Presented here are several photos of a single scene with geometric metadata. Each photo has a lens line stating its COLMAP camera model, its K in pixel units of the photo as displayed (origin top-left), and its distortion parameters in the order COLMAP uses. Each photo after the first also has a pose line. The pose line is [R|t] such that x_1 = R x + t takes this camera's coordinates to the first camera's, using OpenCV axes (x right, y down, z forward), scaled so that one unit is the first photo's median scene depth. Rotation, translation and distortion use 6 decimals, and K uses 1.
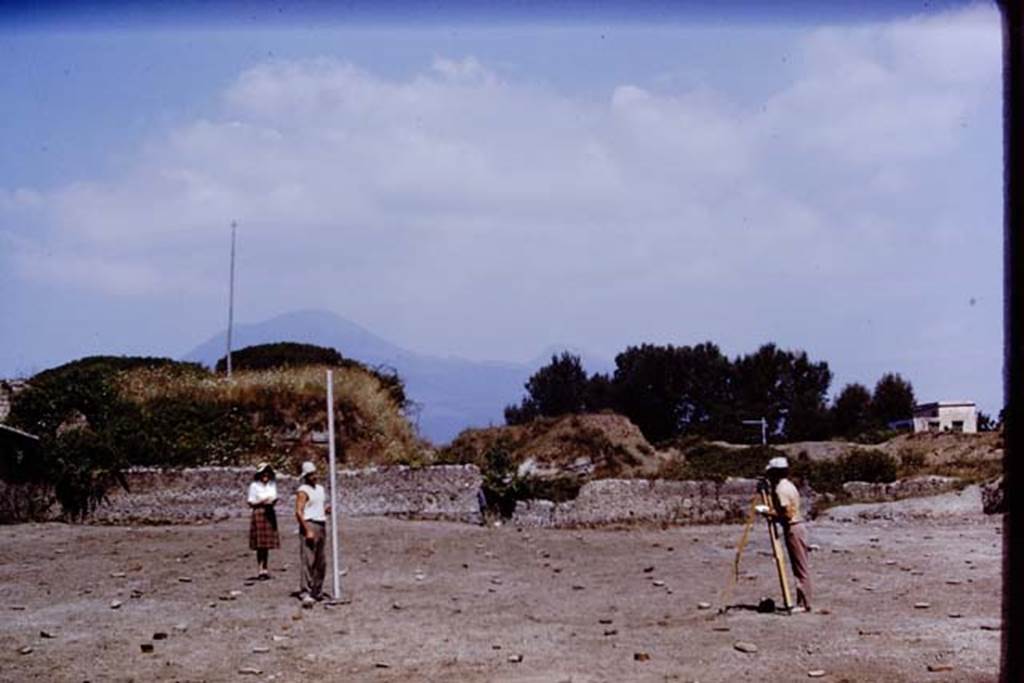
lens RADIAL K [[1721.6, 0, 550.9], [0, 1721.6, 340.8], [0, 0, 1]] dist [-0.357319, 0.630302]
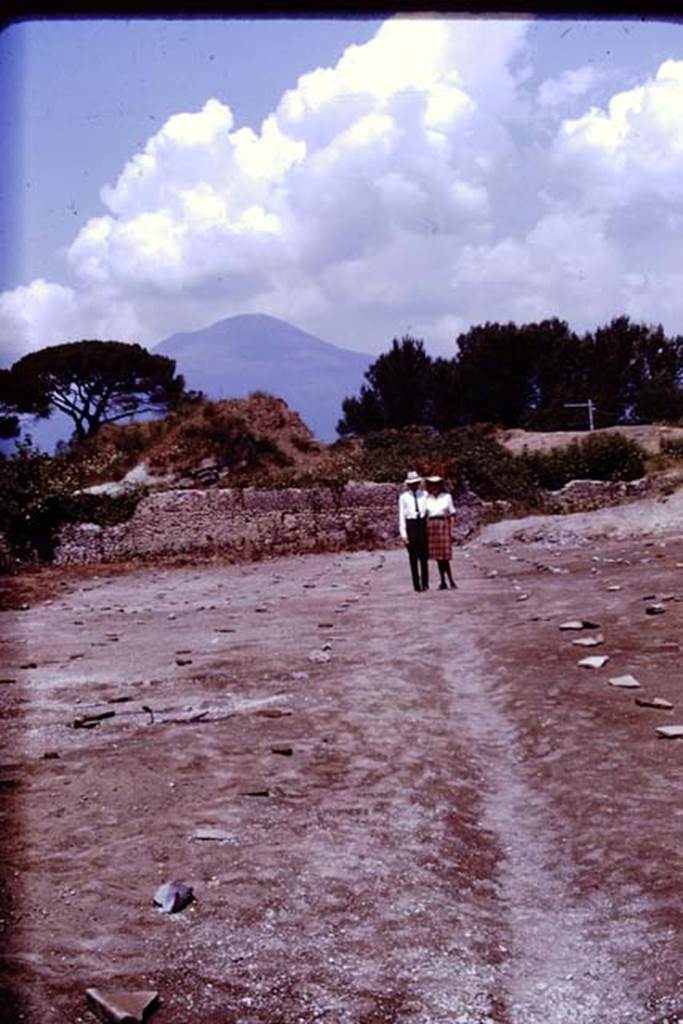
lens RADIAL K [[1710.7, 0, 345.8], [0, 1710.7, 527.9], [0, 0, 1]] dist [-0.523853, 0.176353]
pose [[0.995058, -0.034543, -0.093098, 0.165053], [0.044659, 0.993052, 0.108869, 0.024296], [0.088690, -0.112489, 0.989687, 0.327125]]
